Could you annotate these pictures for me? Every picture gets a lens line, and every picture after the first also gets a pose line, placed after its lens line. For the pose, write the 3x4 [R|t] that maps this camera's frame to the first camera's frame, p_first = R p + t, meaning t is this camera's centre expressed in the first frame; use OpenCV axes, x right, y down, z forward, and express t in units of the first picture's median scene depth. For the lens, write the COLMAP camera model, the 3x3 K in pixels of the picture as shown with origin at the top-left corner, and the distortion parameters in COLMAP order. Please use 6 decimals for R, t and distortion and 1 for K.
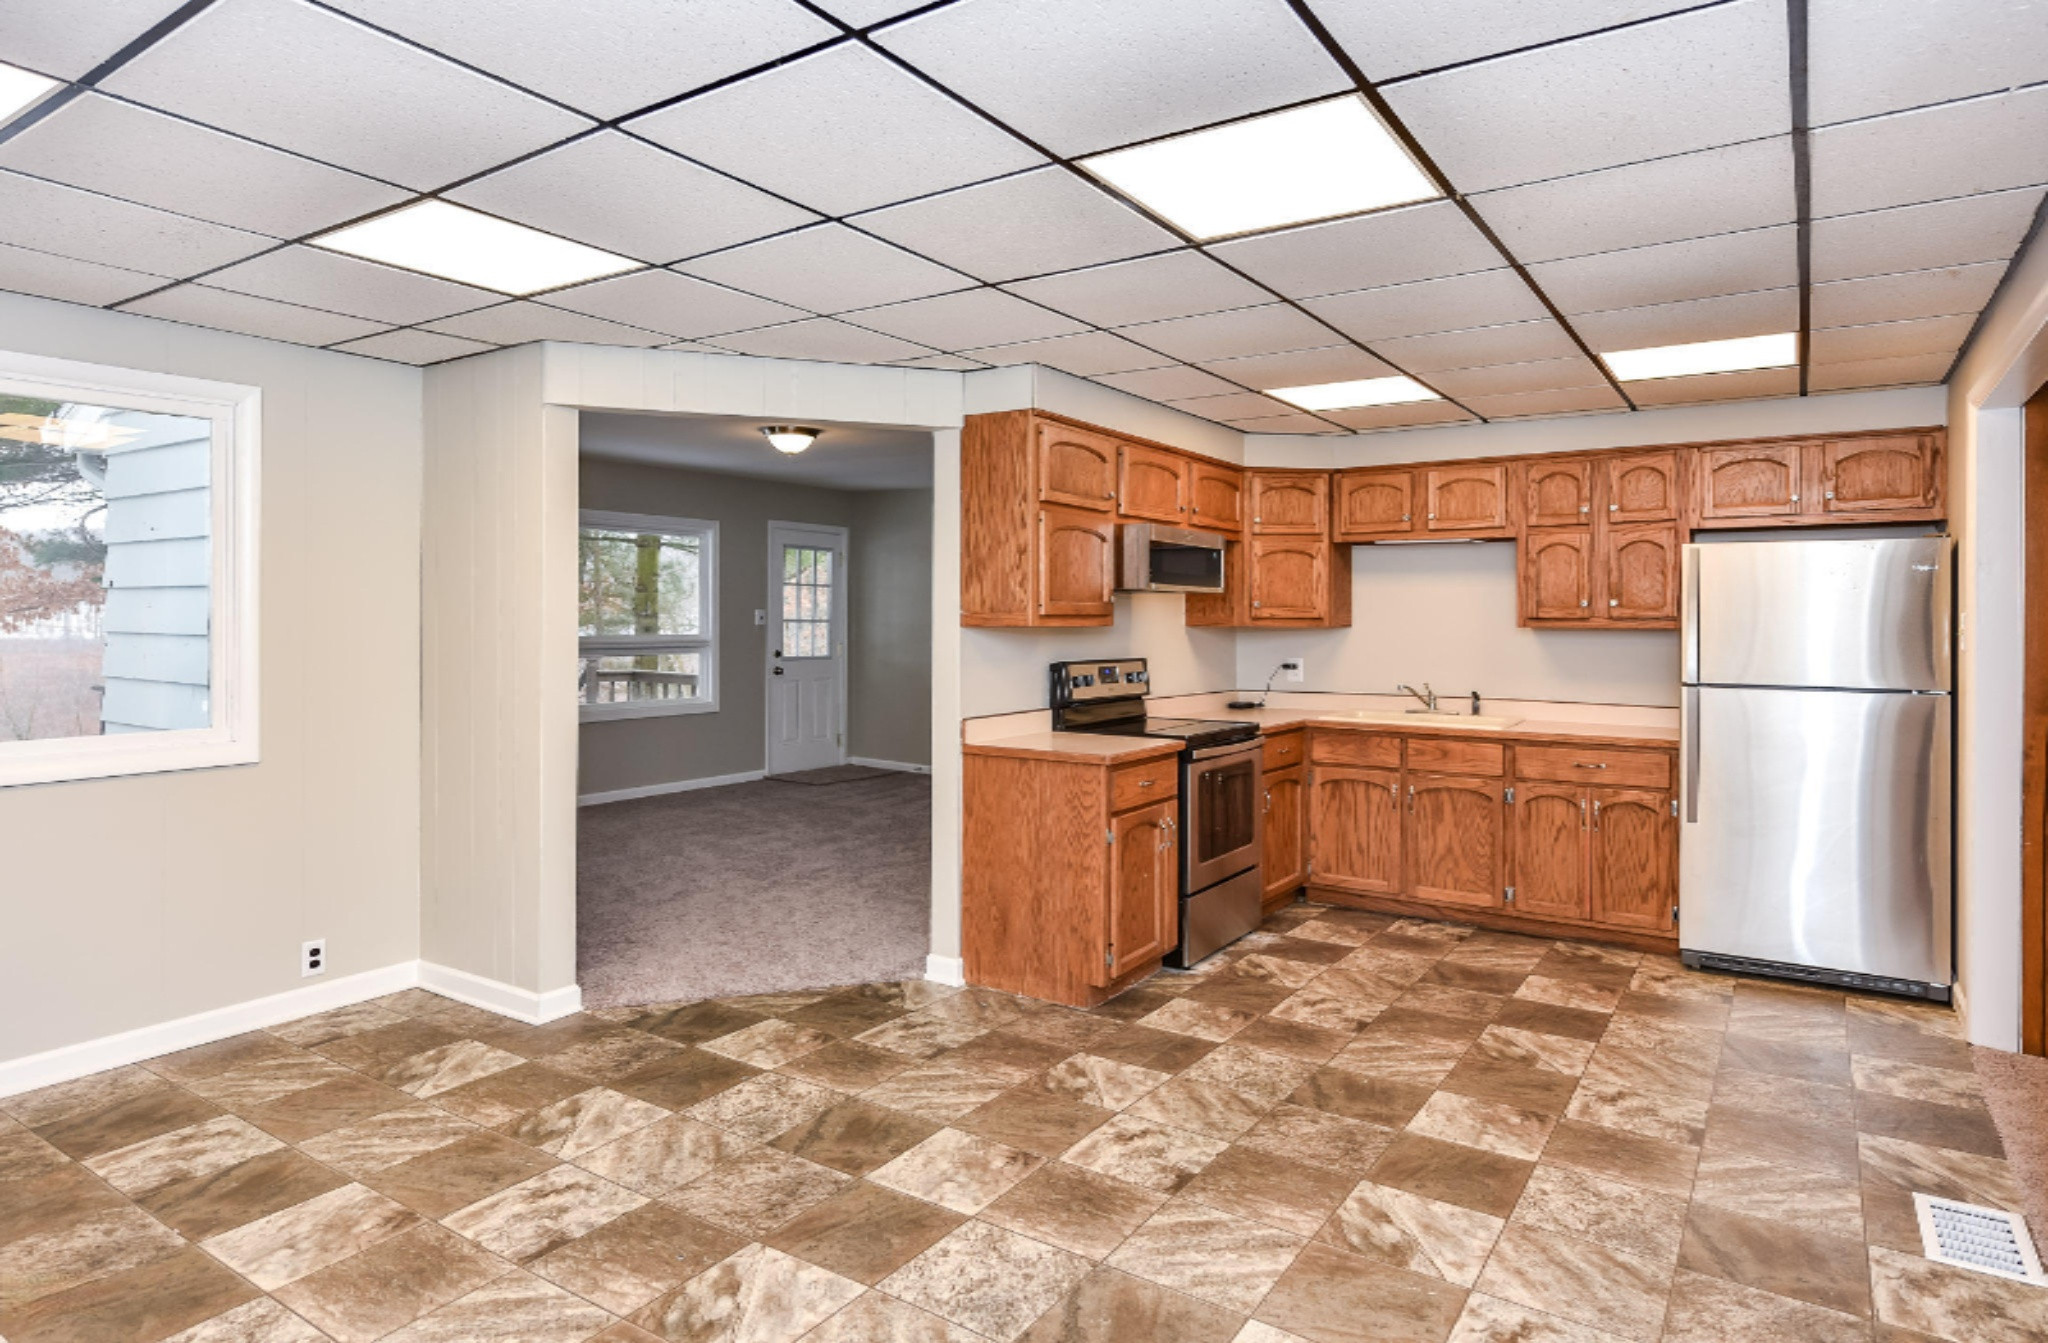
lens RADIAL K [[1168.8, 0, 1035.8], [0, 1168.8, 636.7], [0, 0, 1]] dist [0.026664, 0.003670]
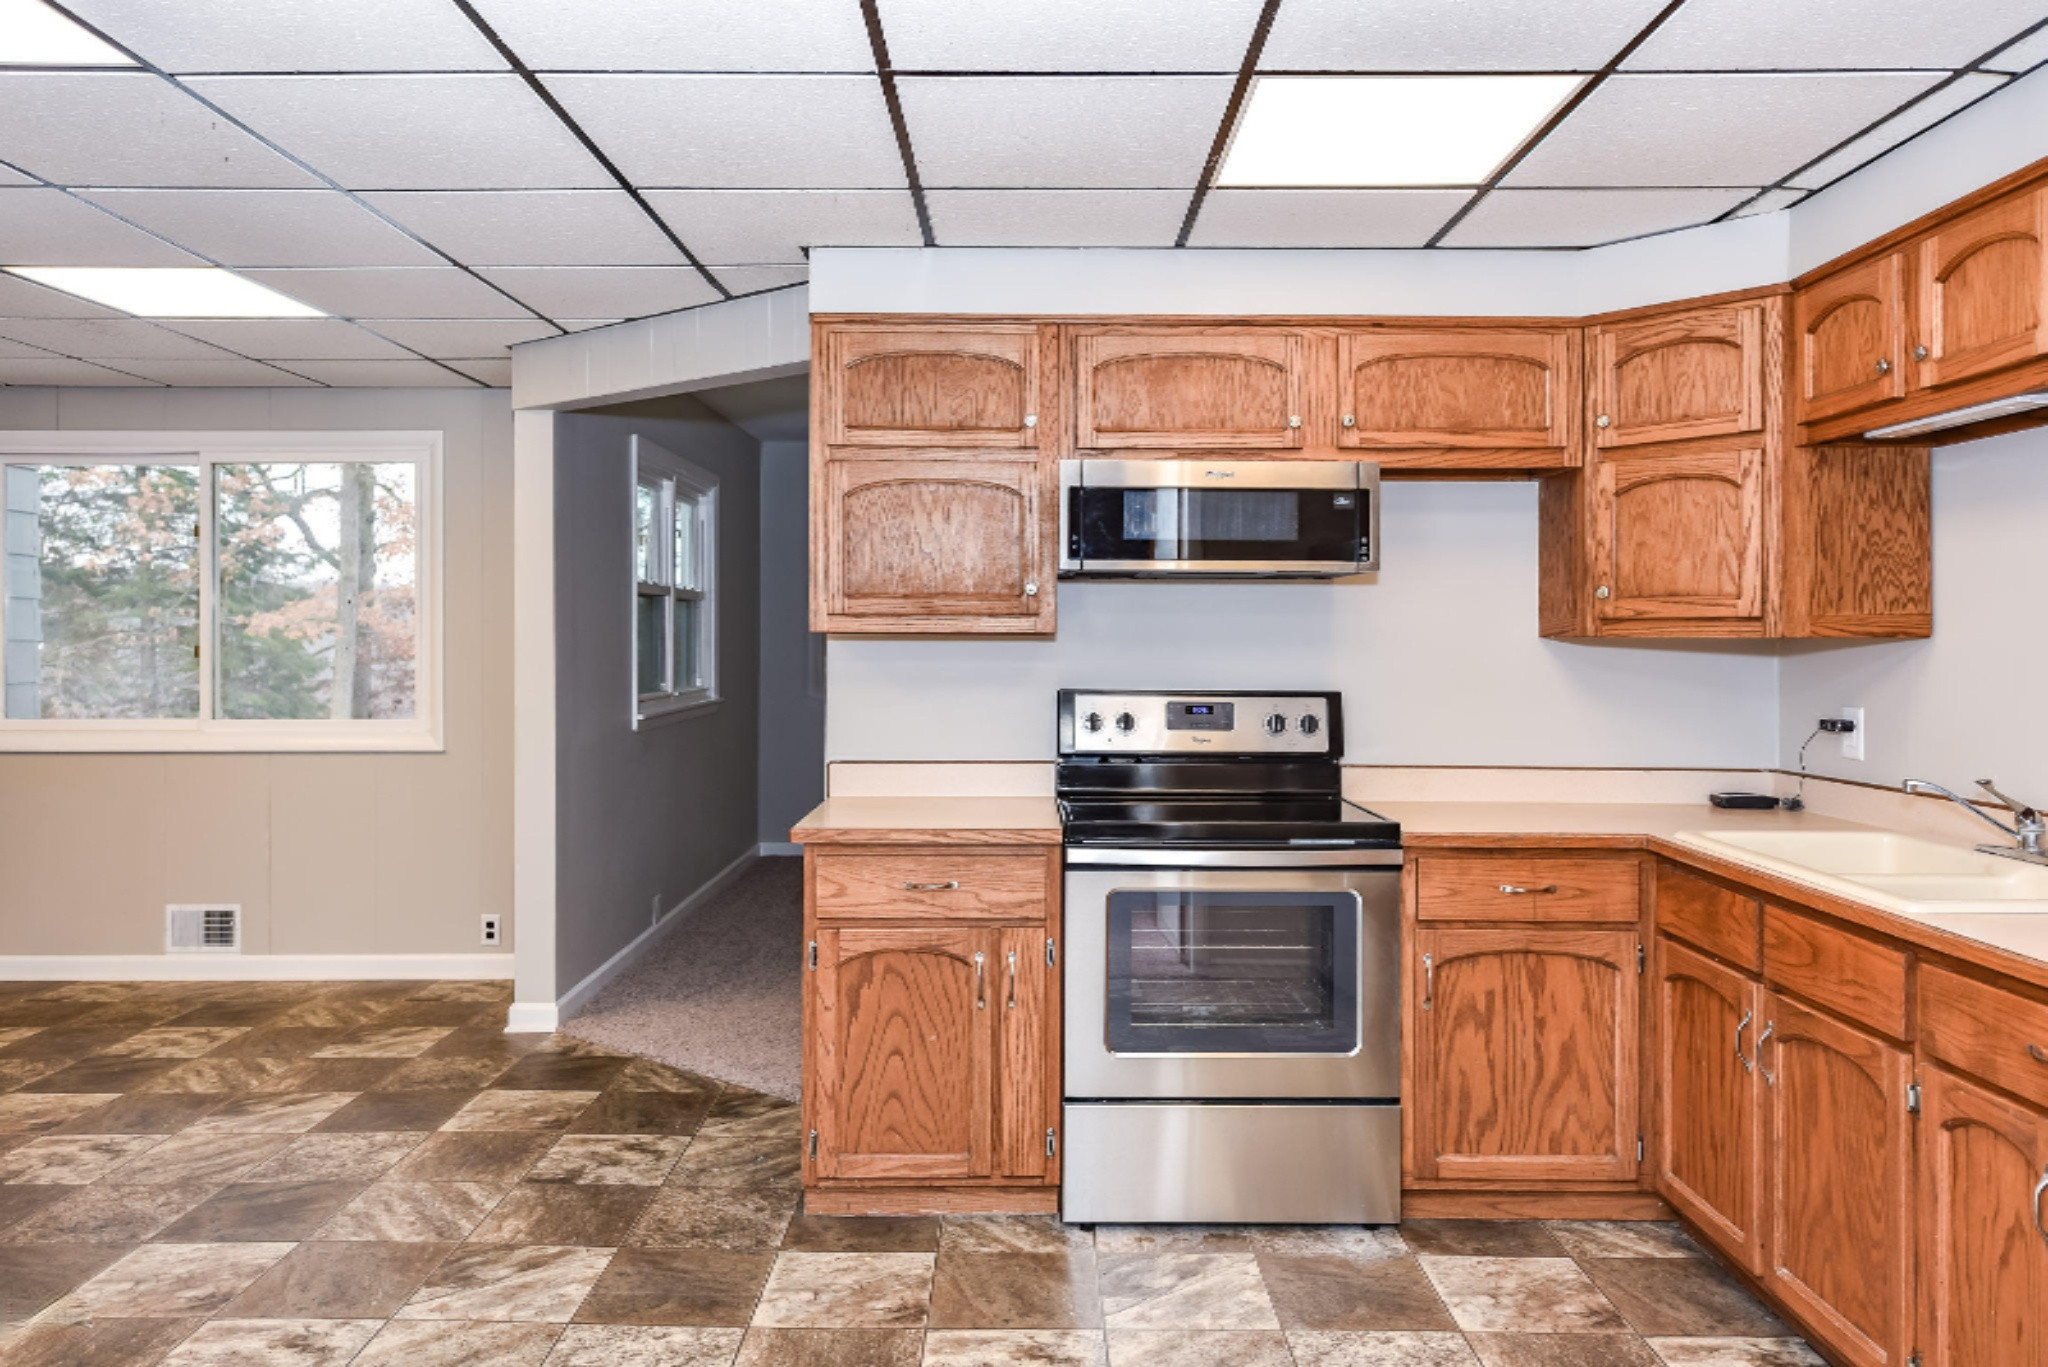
lens RADIAL K [[1362.5, 0, 1029.9], [0, 1362.5, 682.8], [0, 0, 1]] dist [0.011392, 0.005622]
pose [[0.554091, 0.018246, -0.832256, 0.801055], [-0.009267, 0.999833, 0.015750, 0.005225], [0.832404, -0.001014, 0.554168, 0.720821]]
